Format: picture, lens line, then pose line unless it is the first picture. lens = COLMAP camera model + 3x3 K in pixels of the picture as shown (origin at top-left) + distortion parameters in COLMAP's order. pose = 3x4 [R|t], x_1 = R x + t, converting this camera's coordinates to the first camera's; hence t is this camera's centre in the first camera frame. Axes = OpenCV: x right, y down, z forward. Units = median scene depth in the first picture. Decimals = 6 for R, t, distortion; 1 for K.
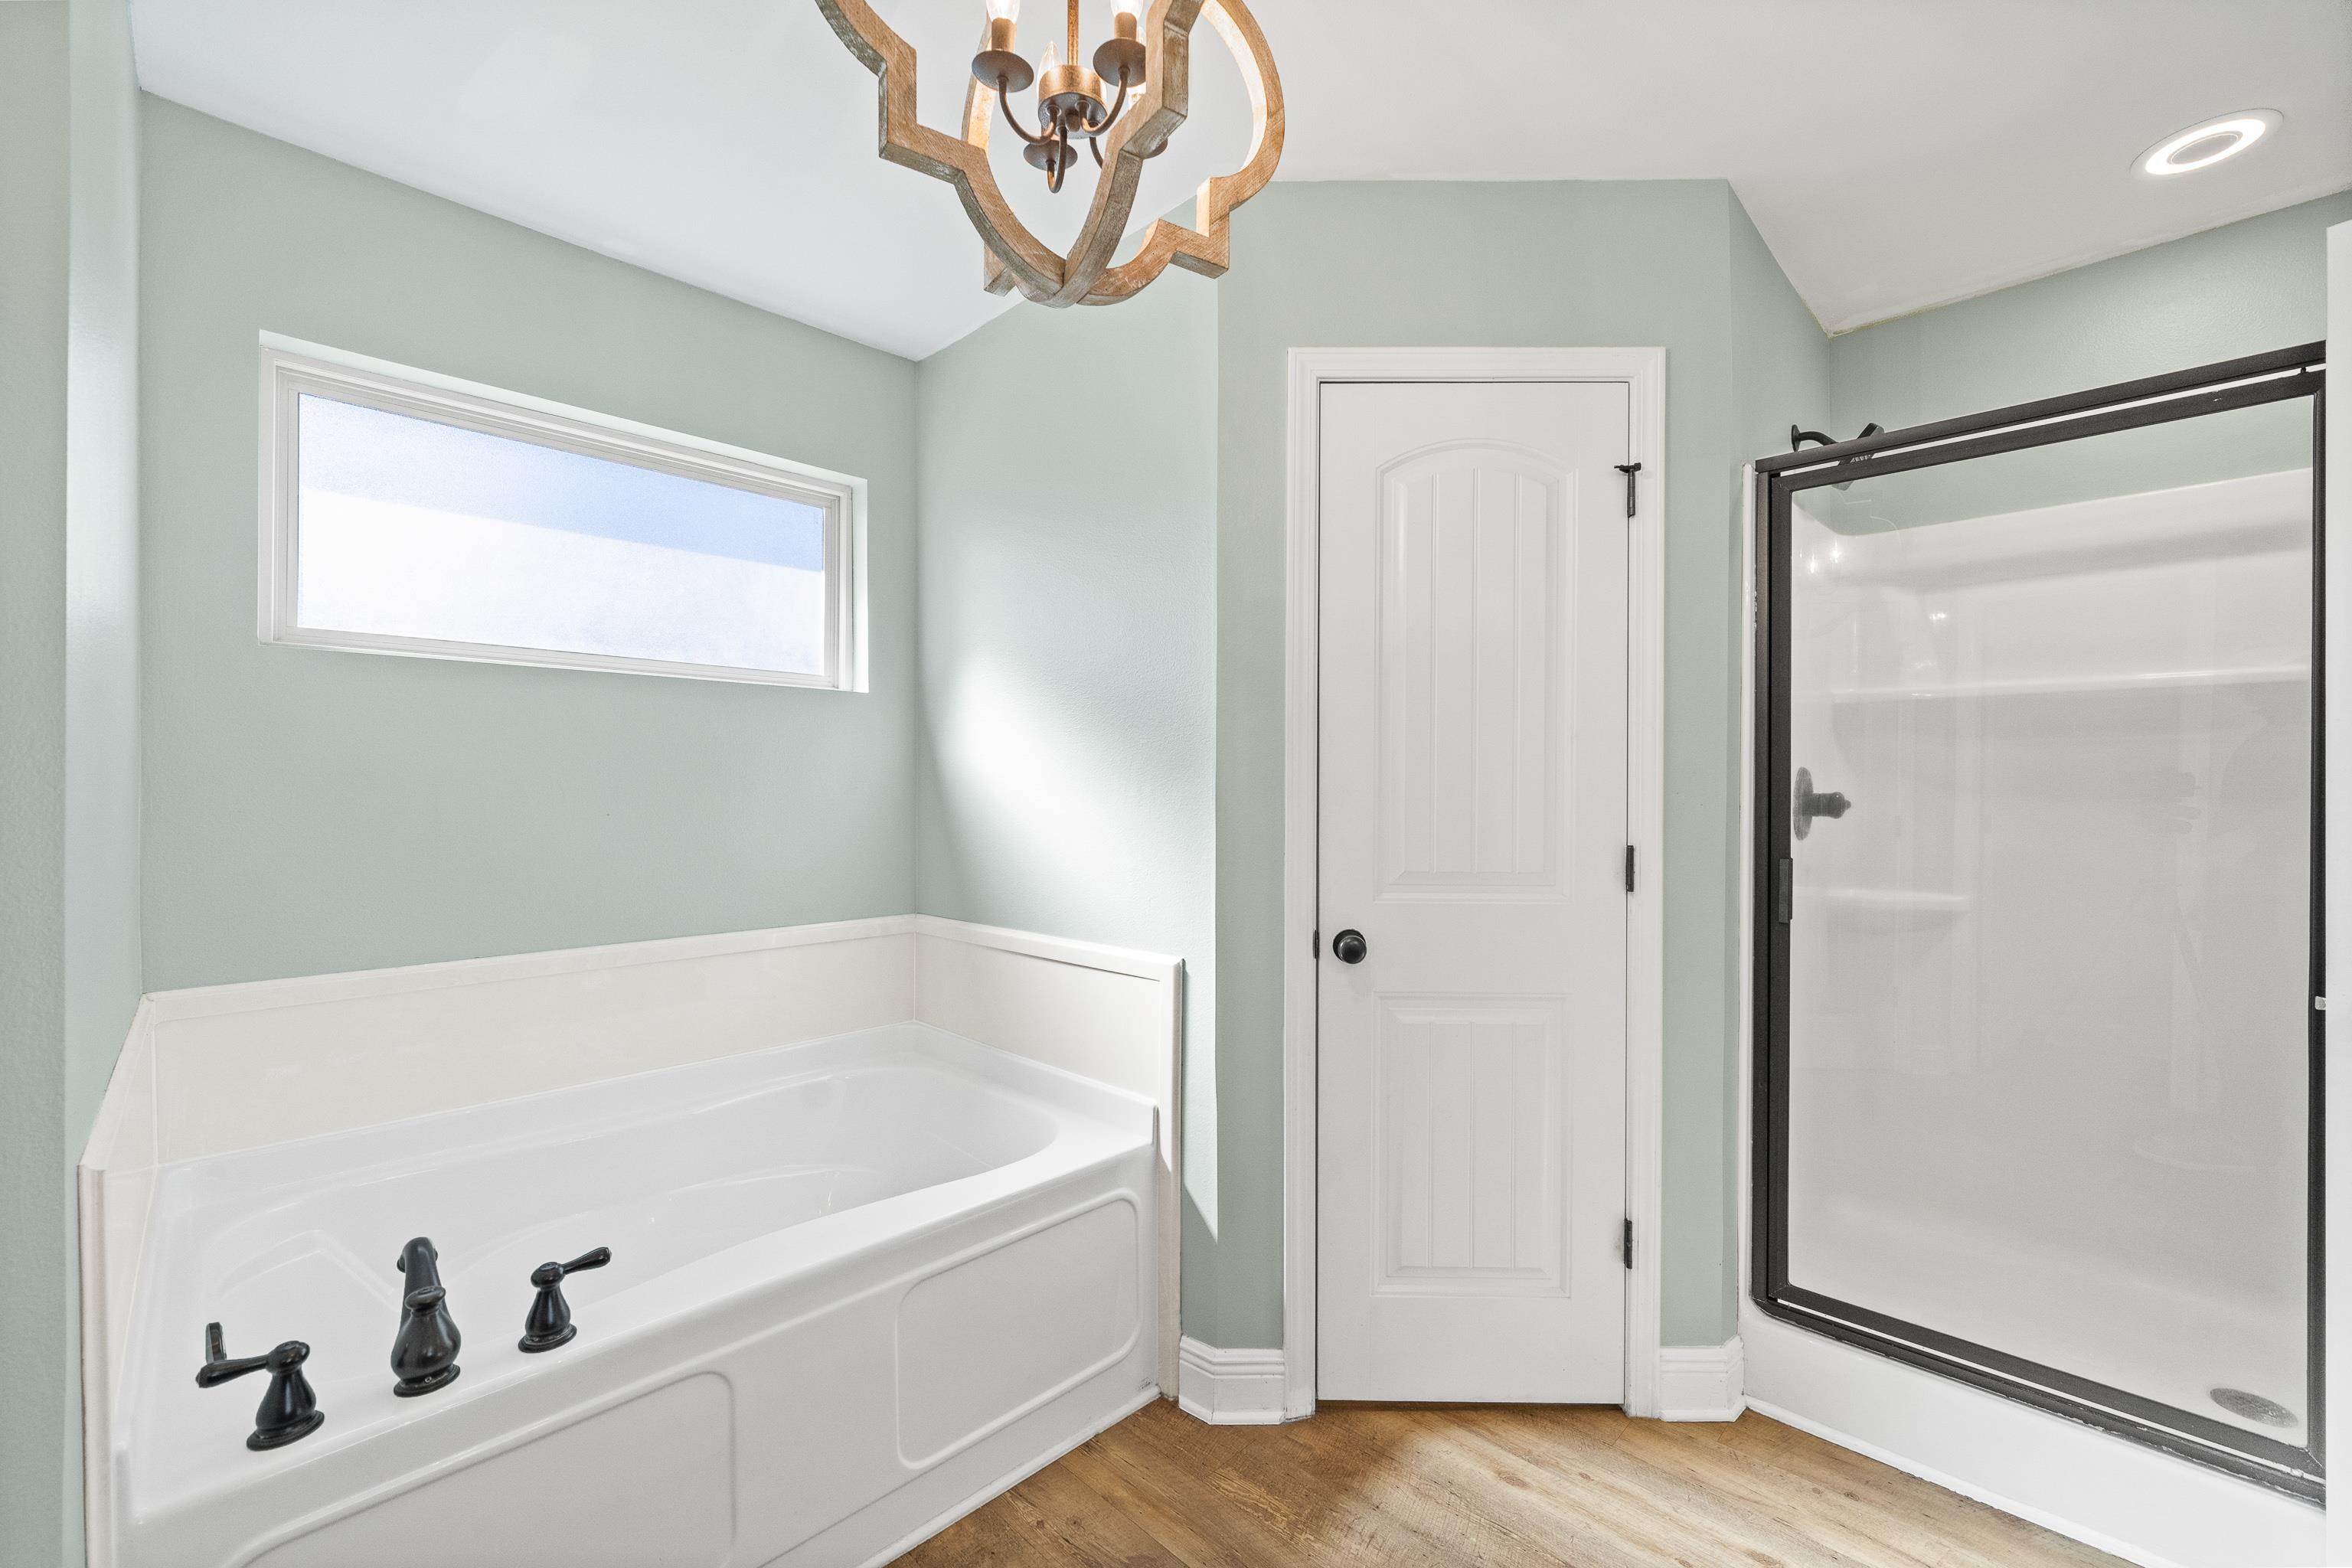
lens RADIAL K [[952.6, 0, 1176.9], [0, 952.6, 790.8], [0, 0, 1]] dist [-0.002017, -0.000063]
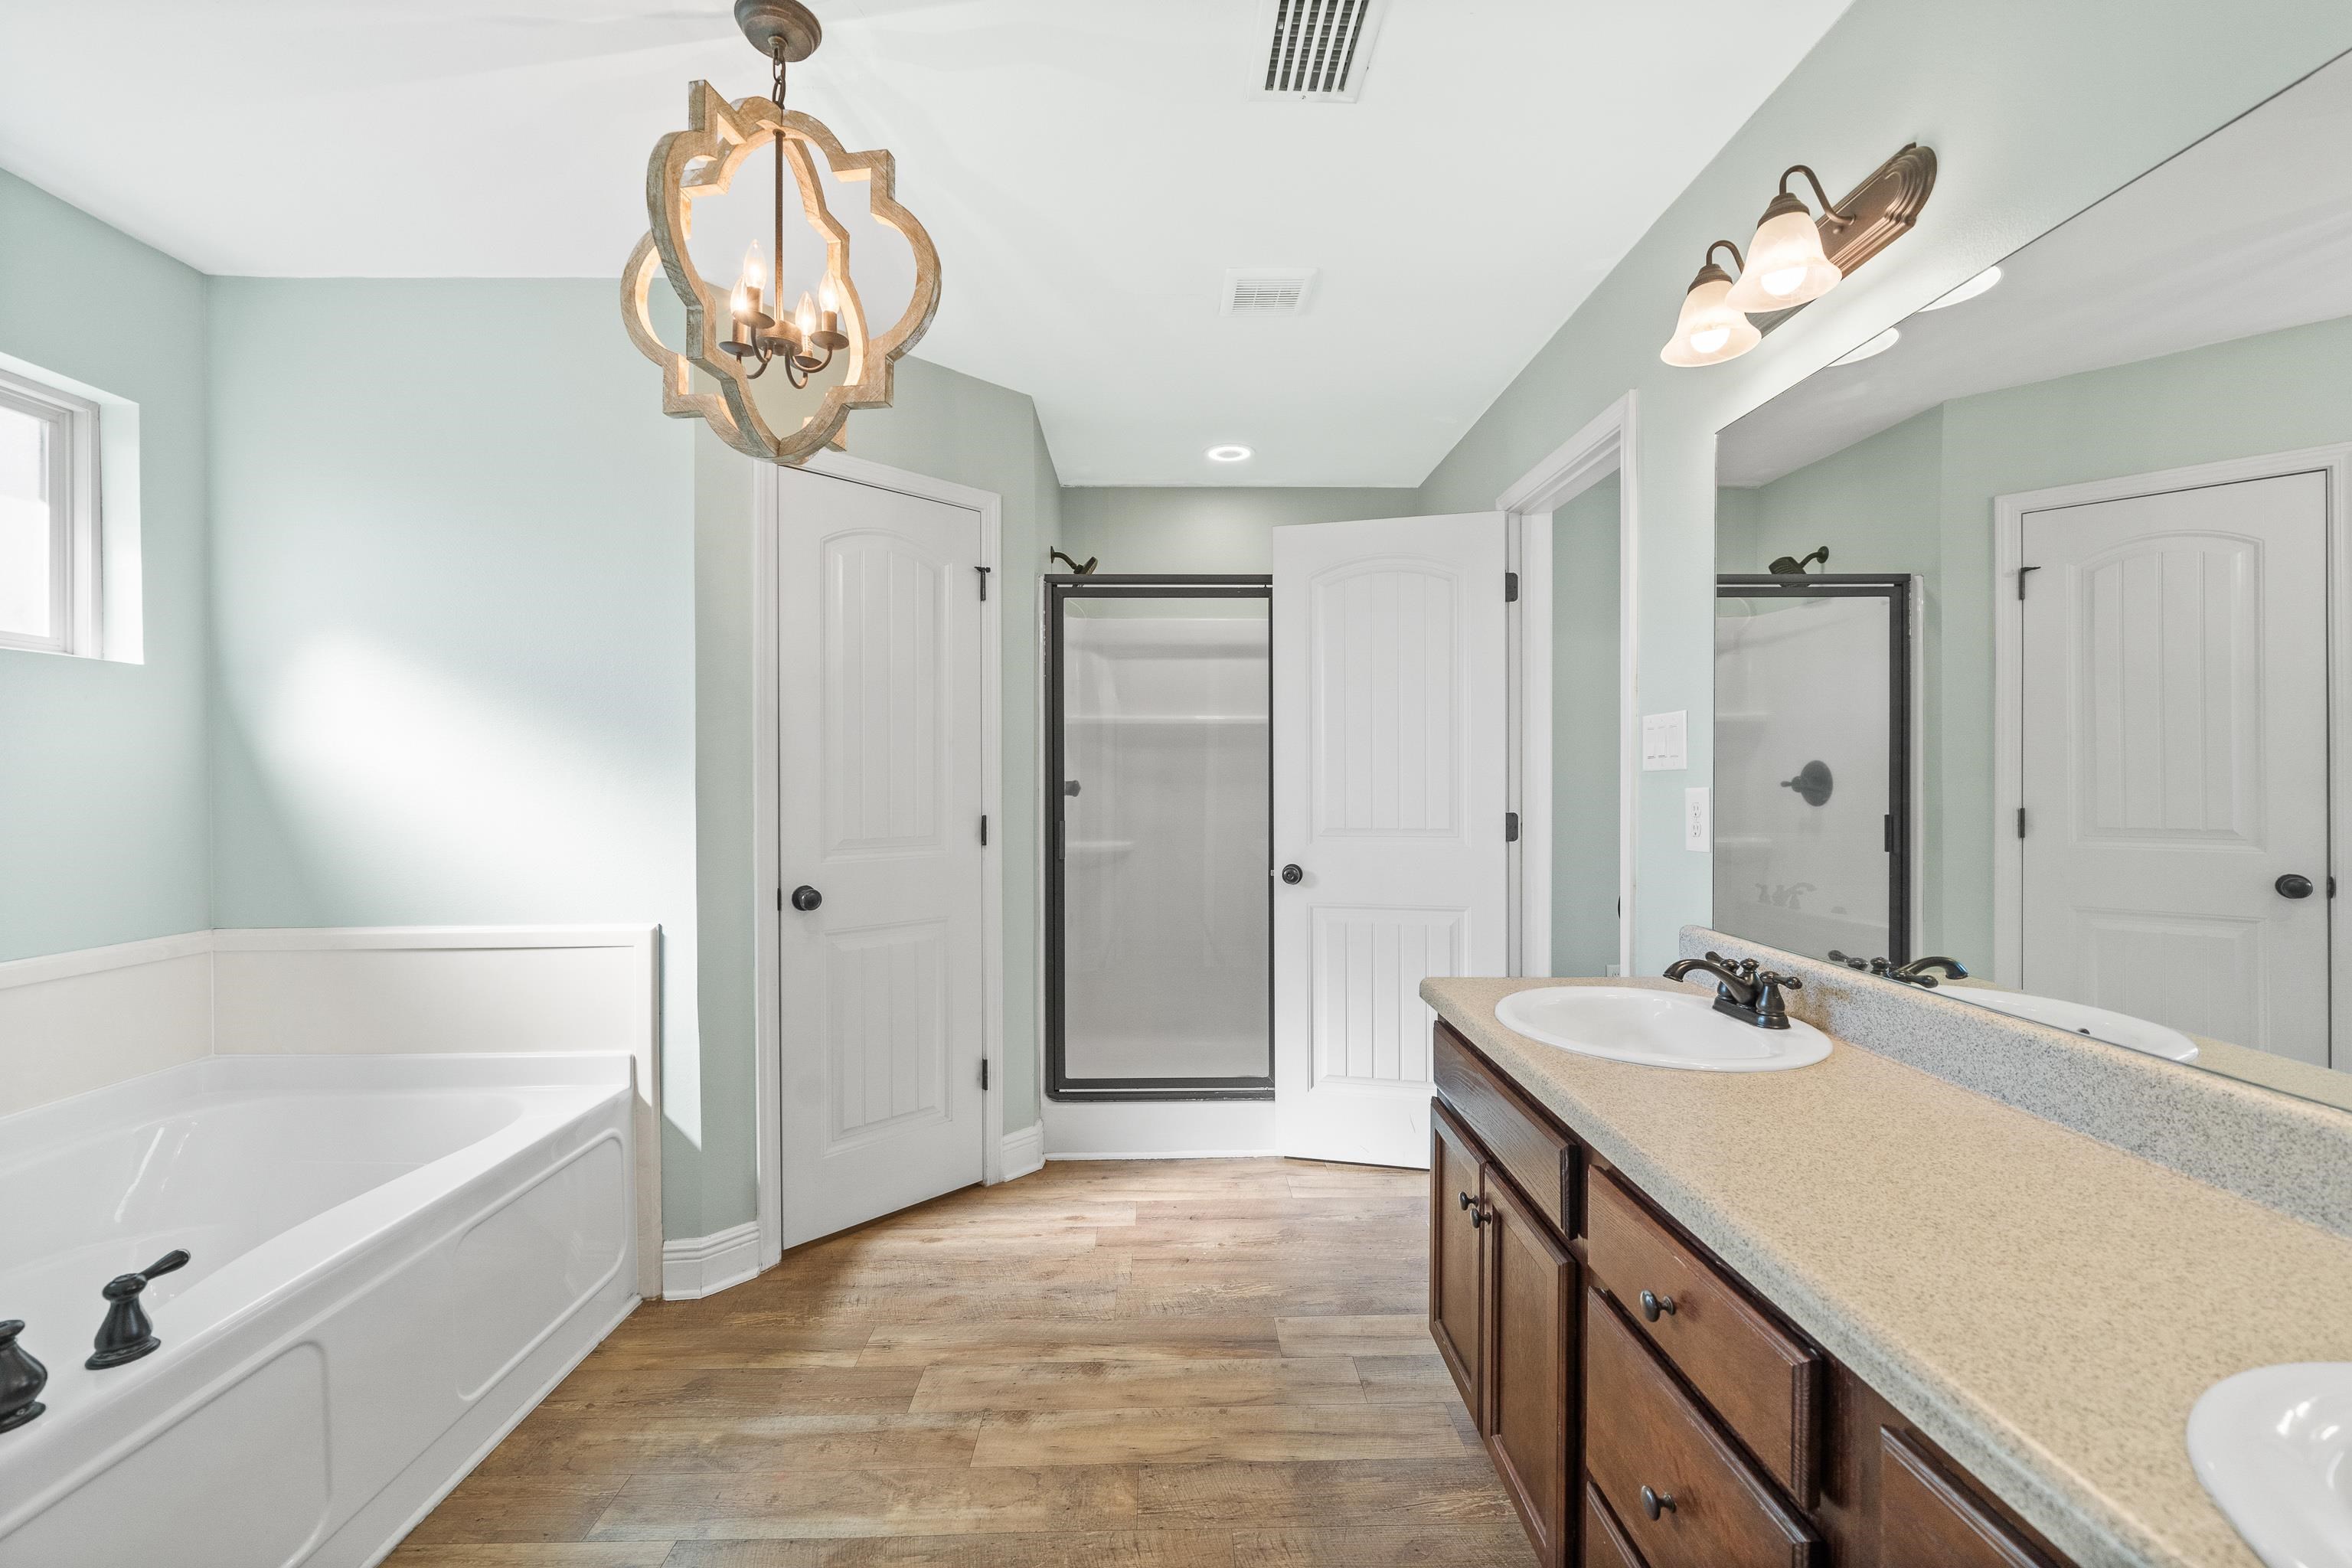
lens RADIAL K [[952.6, 0, 1176.9], [0, 952.6, 790.8], [0, 0, 1]] dist [-0.002017, -0.000063]
pose [[0.694417, -0.011389, 0.719483, -0.408988], [0.005856, 0.999931, 0.010176, 0.003836], [-0.719549, -0.002853, 0.694436, -0.286942]]
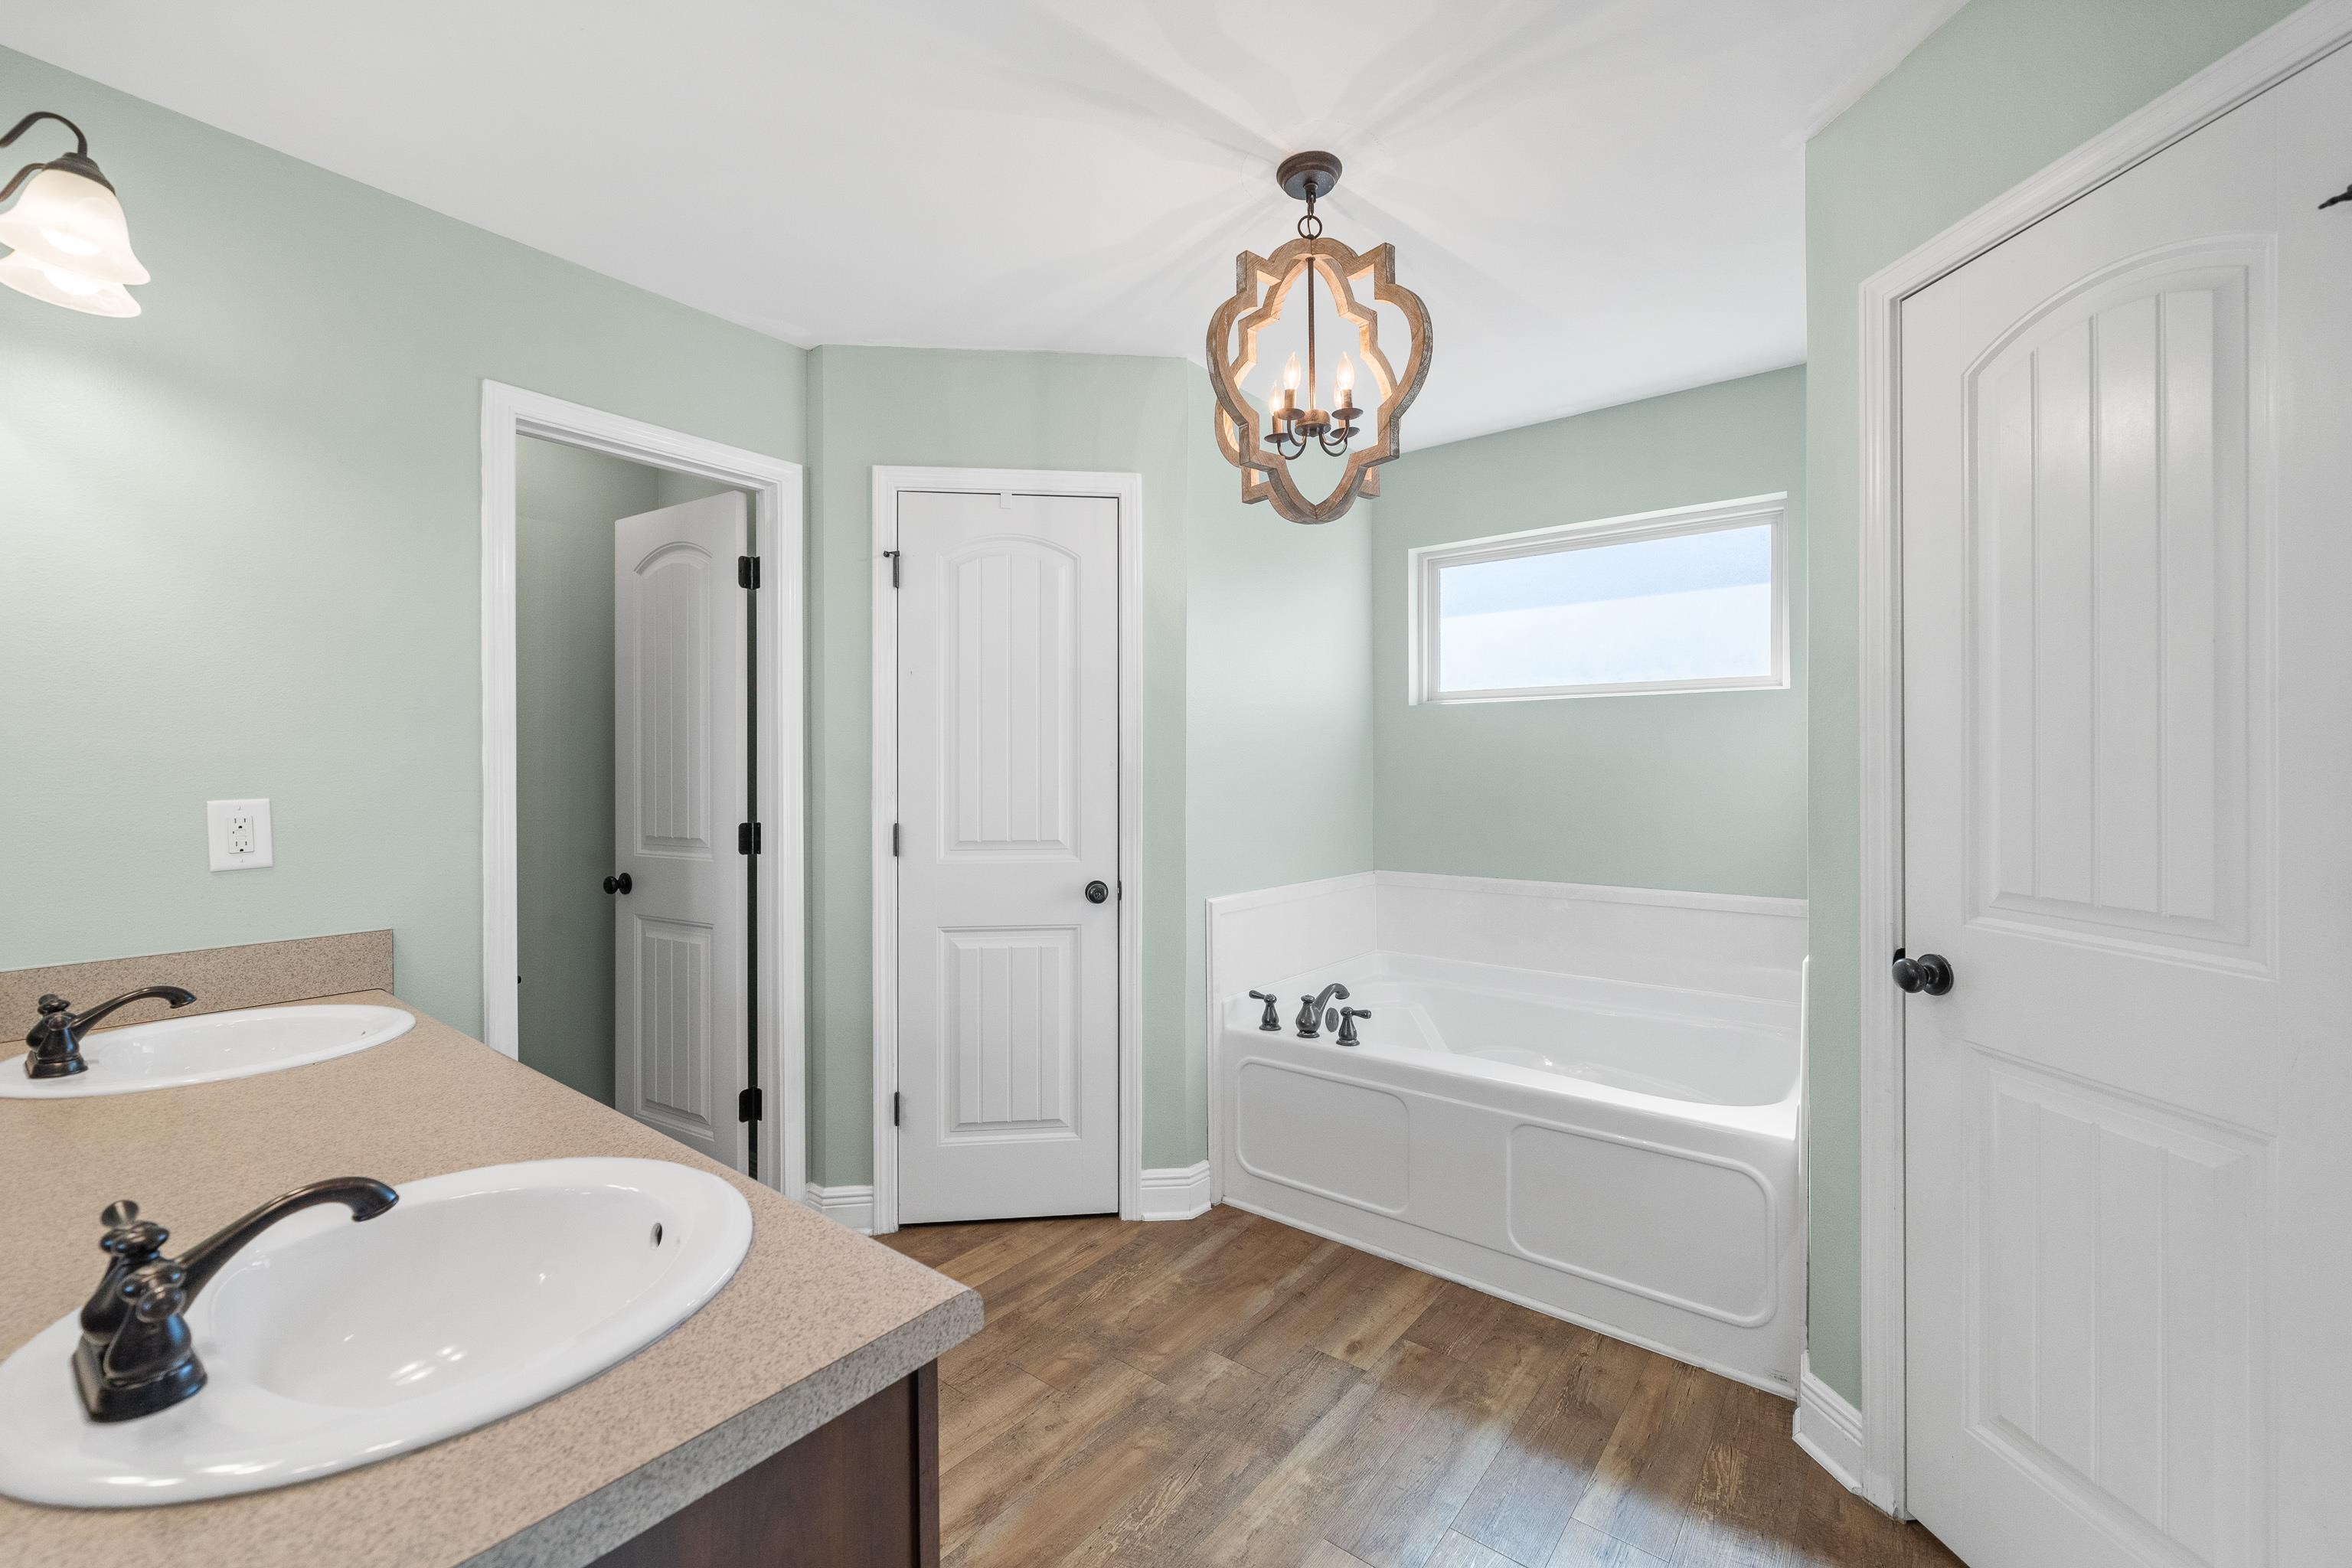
lens RADIAL K [[955.0, 0, 1173.2], [0, 955.0, 770.6], [0, 0, 1]] dist [-0.000316, 0.000278]
pose [[0.110217, -0.002616, -0.993904, 0.922157], [-0.004109, 0.999987, -0.003087, -0.006008], [0.993899, 0.004424, 0.110205, 0.264968]]
